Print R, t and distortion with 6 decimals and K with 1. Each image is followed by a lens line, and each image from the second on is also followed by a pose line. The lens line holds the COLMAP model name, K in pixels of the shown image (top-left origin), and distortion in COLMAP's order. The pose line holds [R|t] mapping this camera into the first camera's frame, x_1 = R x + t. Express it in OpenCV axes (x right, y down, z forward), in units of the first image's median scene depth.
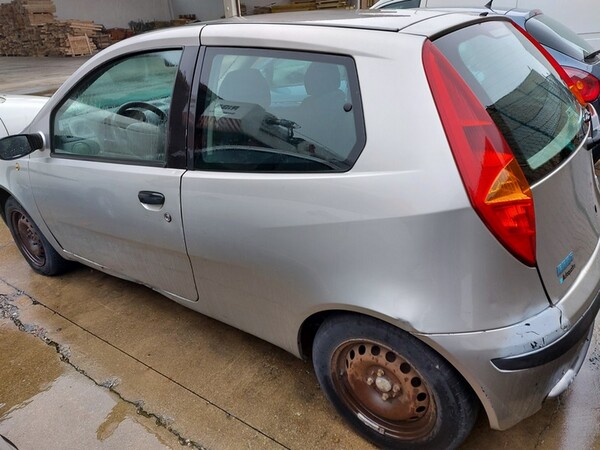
lens RADIAL K [[428.9, 0, 300.0], [0, 428.9, 225.0], [0, 0, 1]] dist [0.116498, -0.119997]
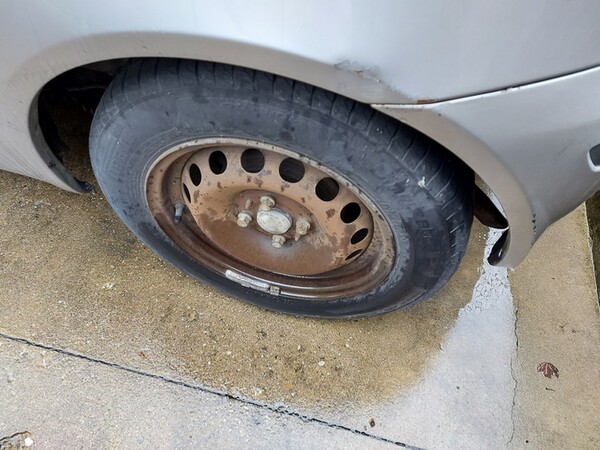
lens RADIAL K [[428.9, 0, 300.0], [0, 428.9, 225.0], [0, 0, 1]] dist [0.116498, -0.119997]
pose [[0.929864, -0.229296, 0.287707, 0.086830], [0.049934, 0.853442, 0.518790, 0.136620], [-0.364498, -0.468038, 0.805035, 0.631637]]
